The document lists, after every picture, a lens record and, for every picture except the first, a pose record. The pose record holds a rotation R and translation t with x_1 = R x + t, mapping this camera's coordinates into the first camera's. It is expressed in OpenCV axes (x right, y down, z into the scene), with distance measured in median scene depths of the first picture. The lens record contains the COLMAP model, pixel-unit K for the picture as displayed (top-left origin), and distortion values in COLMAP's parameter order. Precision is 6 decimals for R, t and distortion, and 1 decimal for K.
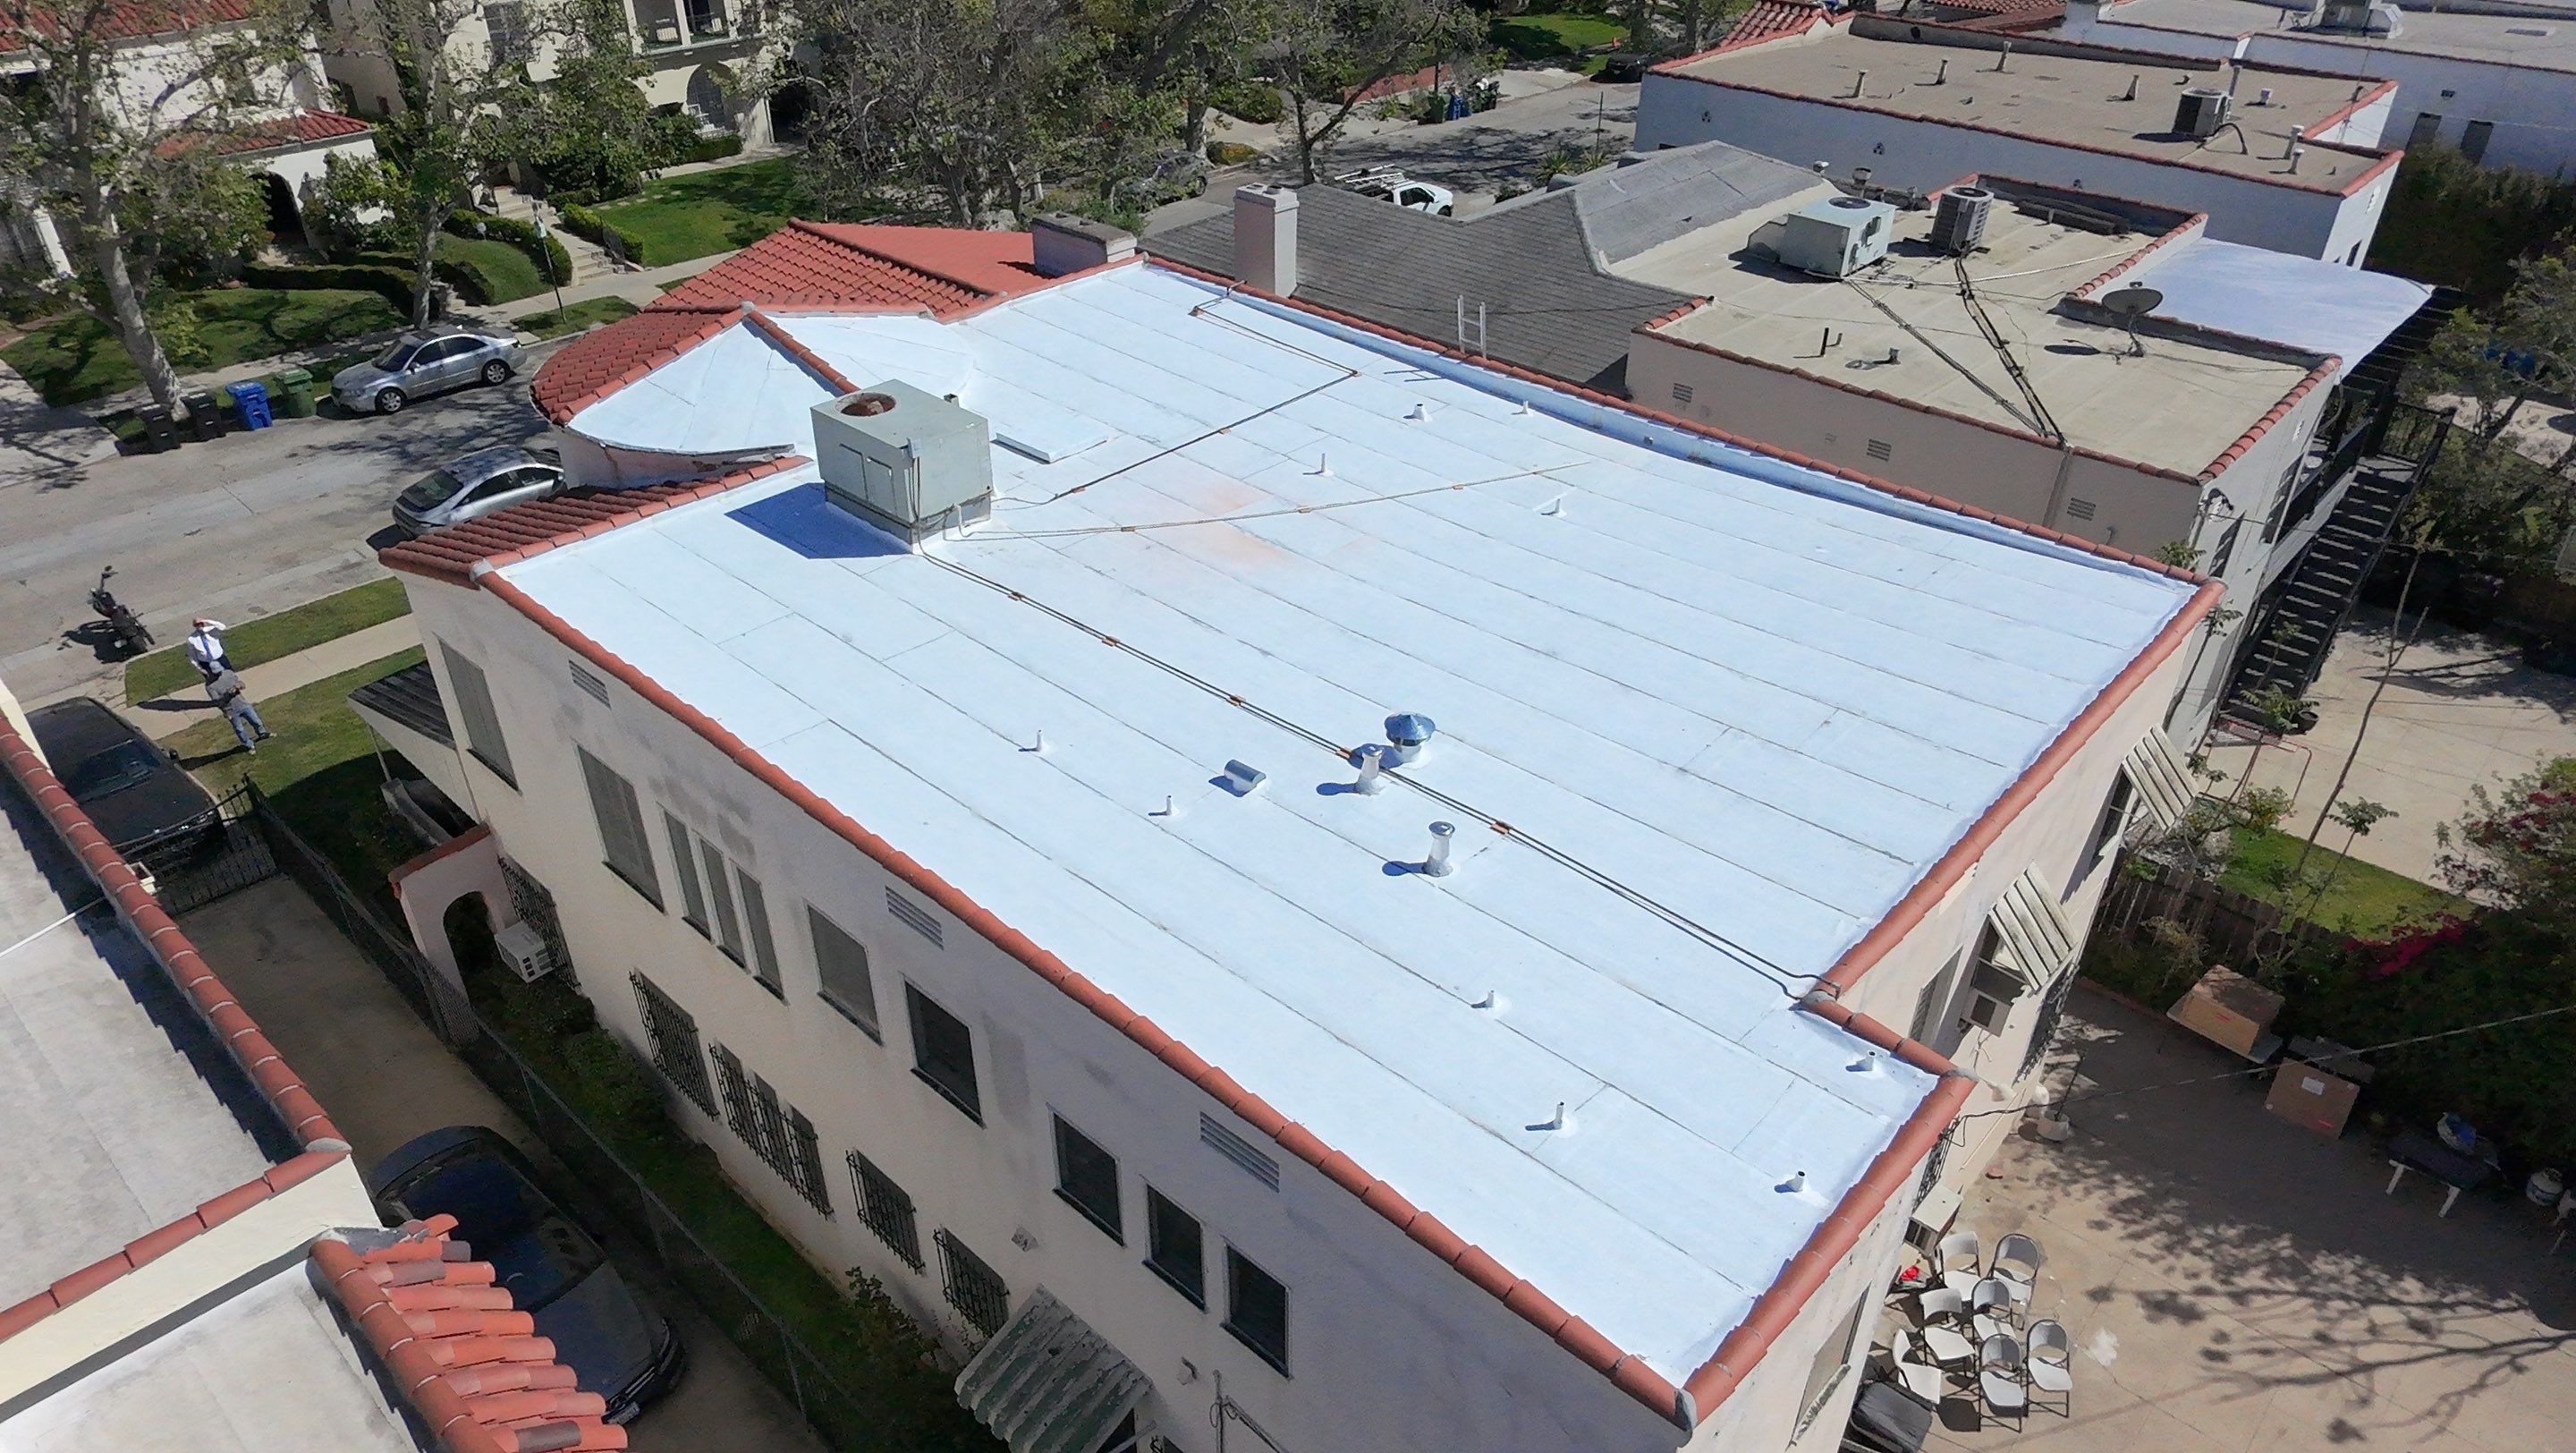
lens RADIAL K [[1654.7, 0, 1284.3], [0, 1654.7, 728.0], [0, 0, 1]] dist [0.004393, 0.000013]
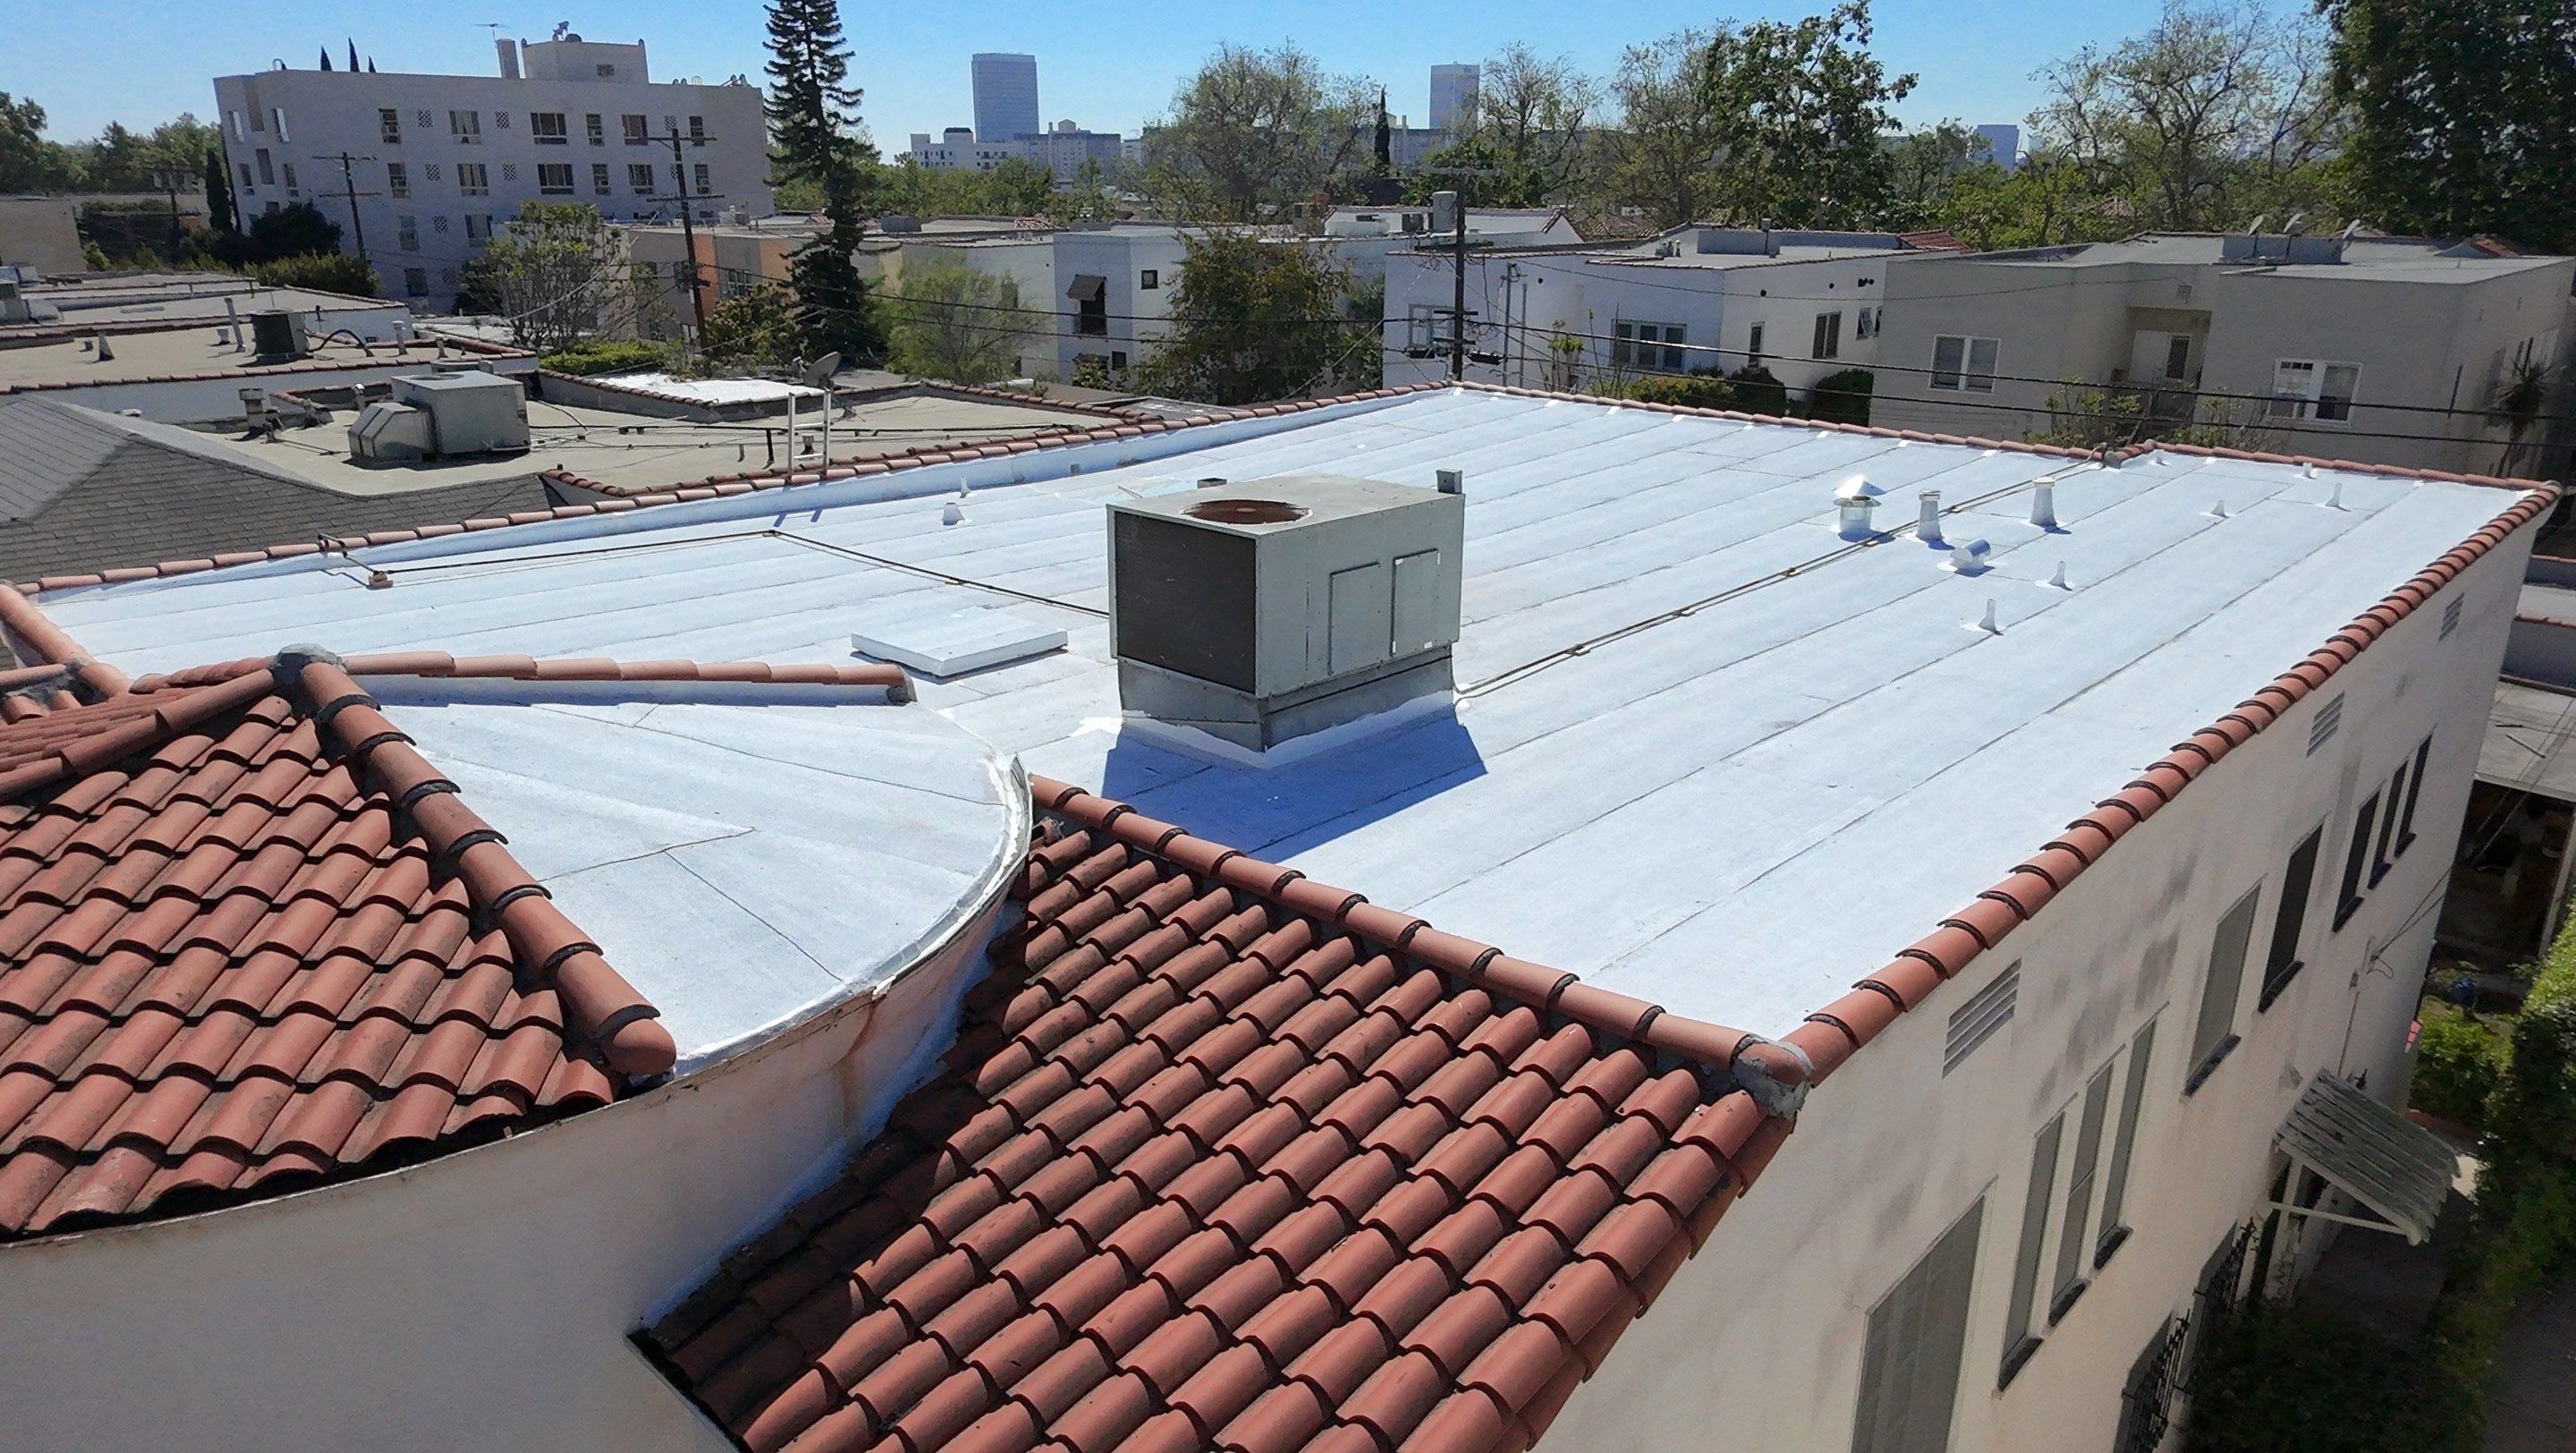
lens RADIAL K [[1654.7, 0, 1285.8], [0, 1654.7, 737.1], [0, 0, 1]] dist [0.004393, 0.000013]
pose [[0.022721, -0.327425, 0.944604, -0.540077], [0.545064, 0.796126, 0.262848, -0.196150], [-0.838086, 0.508898, 0.196556, 0.695465]]
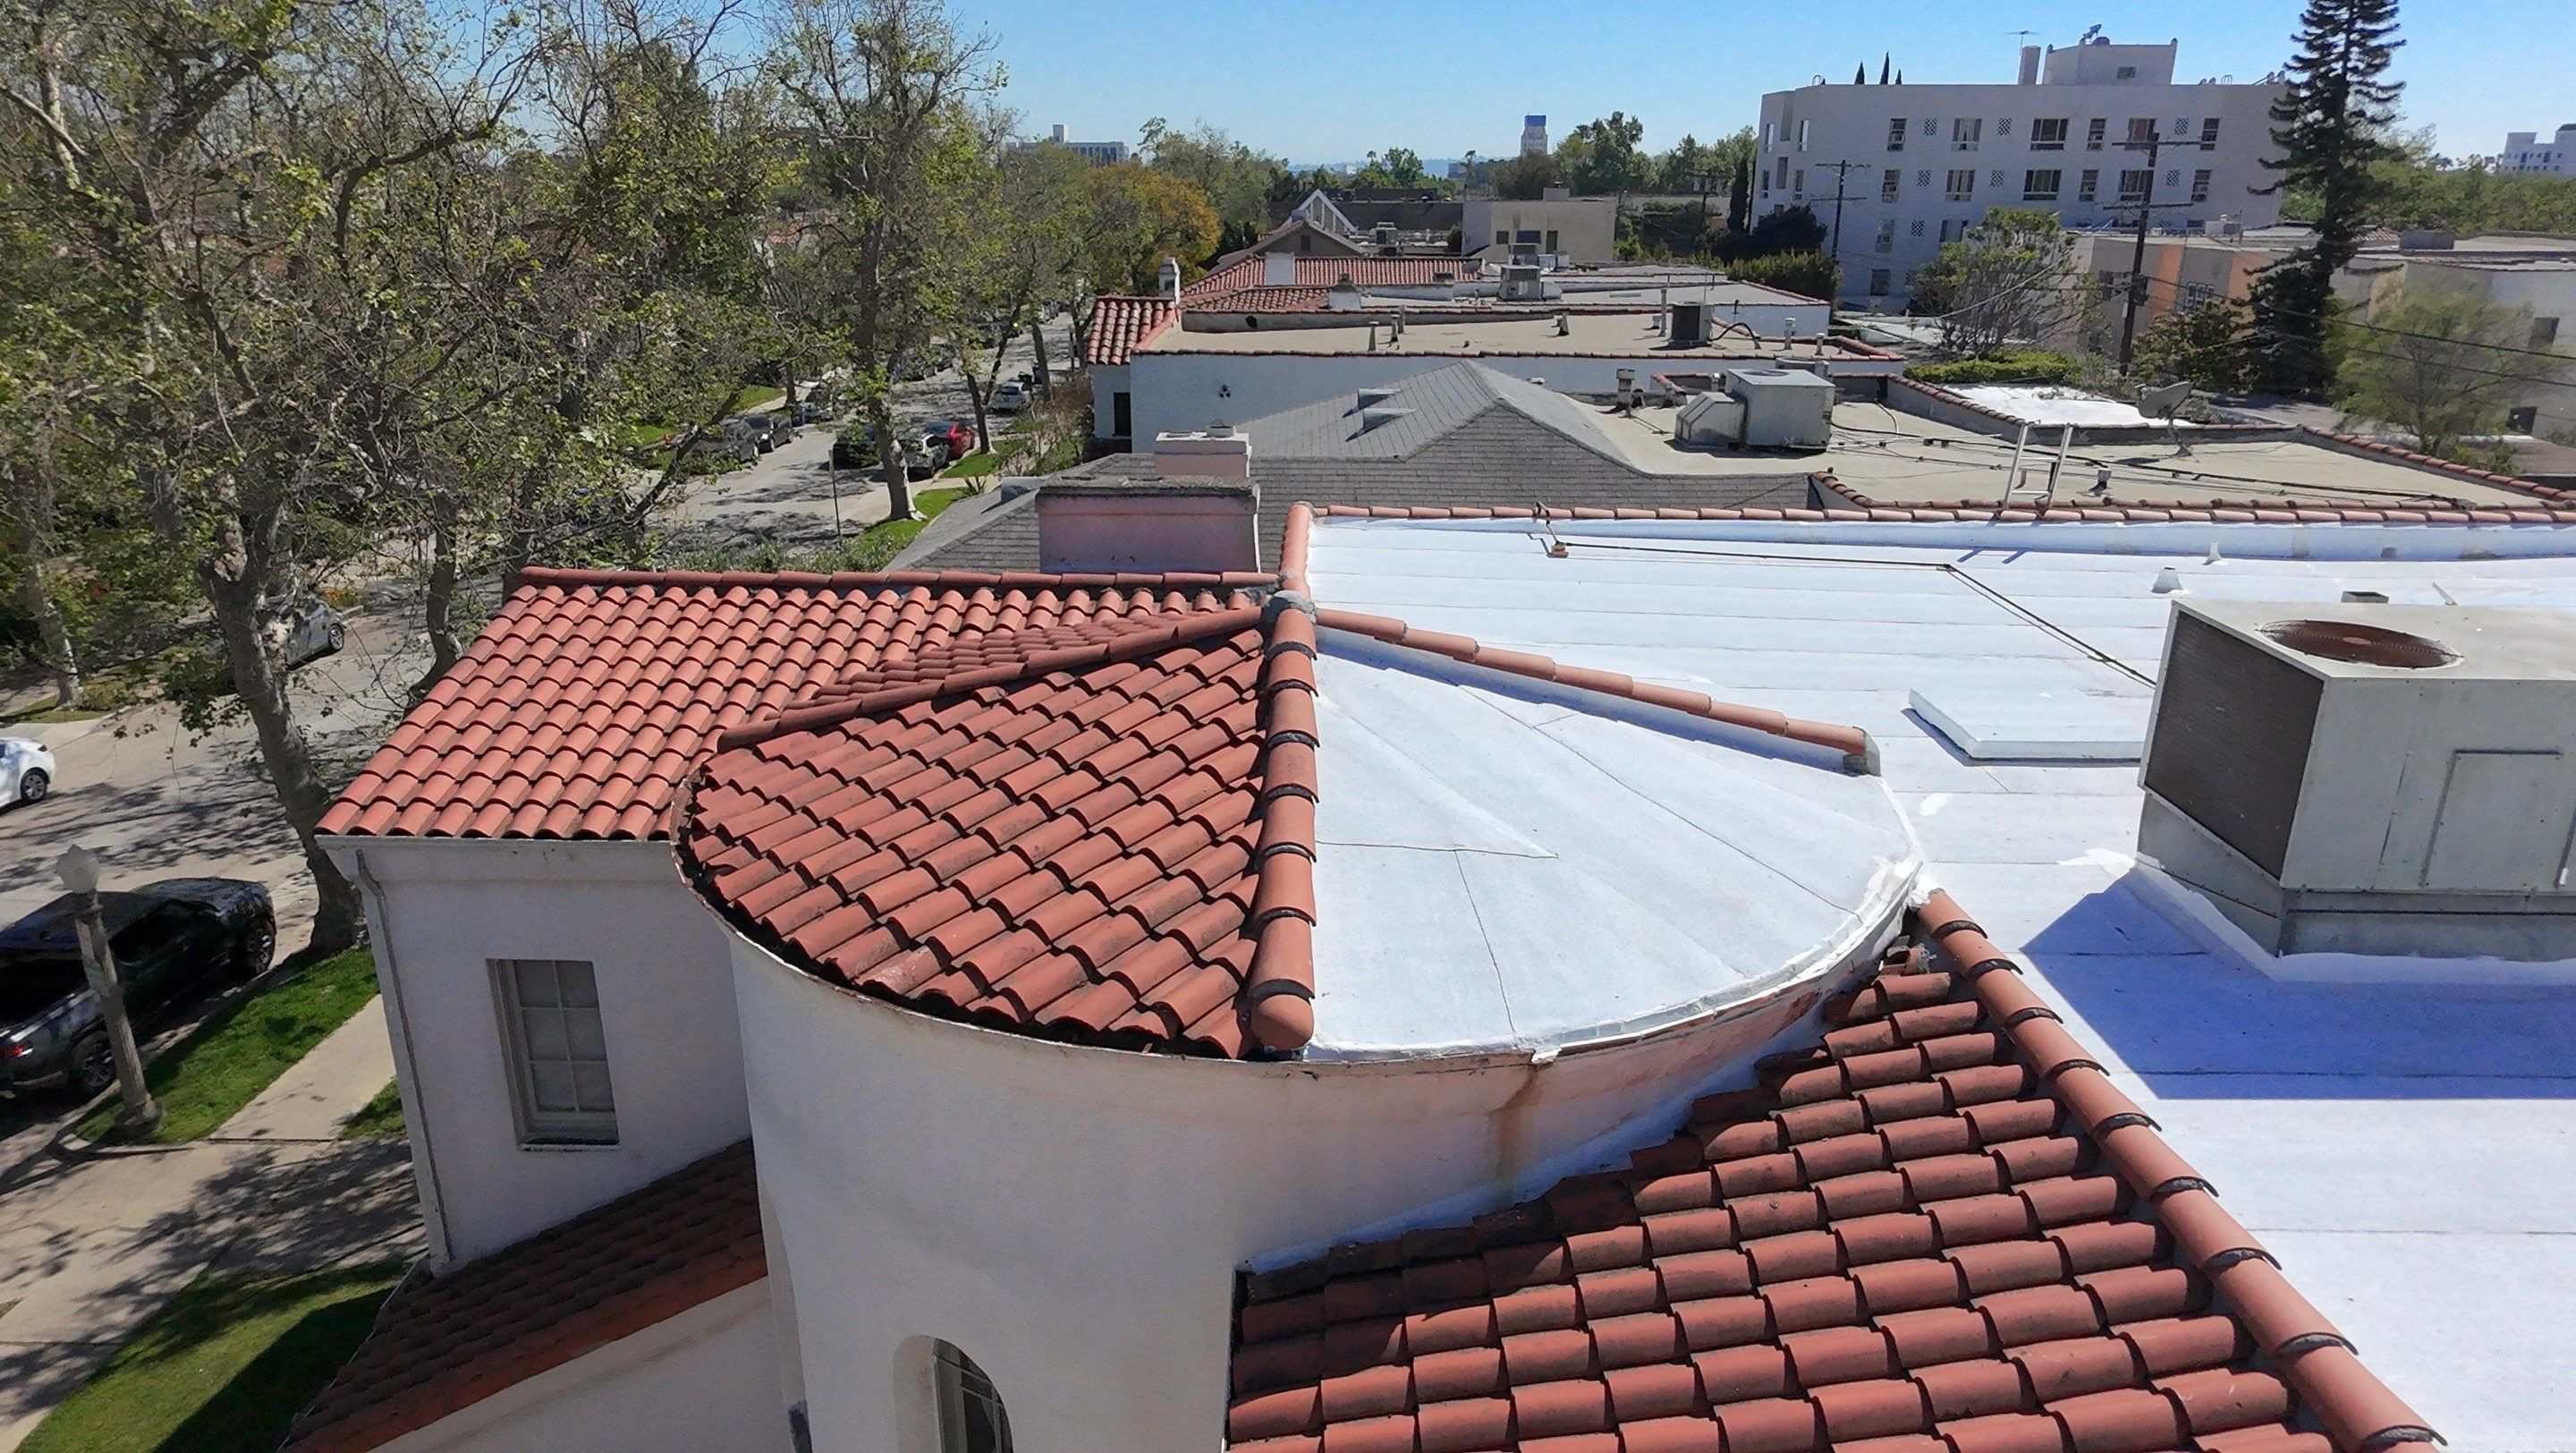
lens RADIAL K [[1654.7, 0, 1285.3], [0, 1654.7, 733.4], [0, 0, 1]] dist [0.004393, 0.000013]
pose [[0.745834, -0.214998, 0.630482, -0.487721], [0.363022, 0.924770, -0.114087, -0.164569], [-0.558522, 0.313969, 0.767774, 0.644098]]
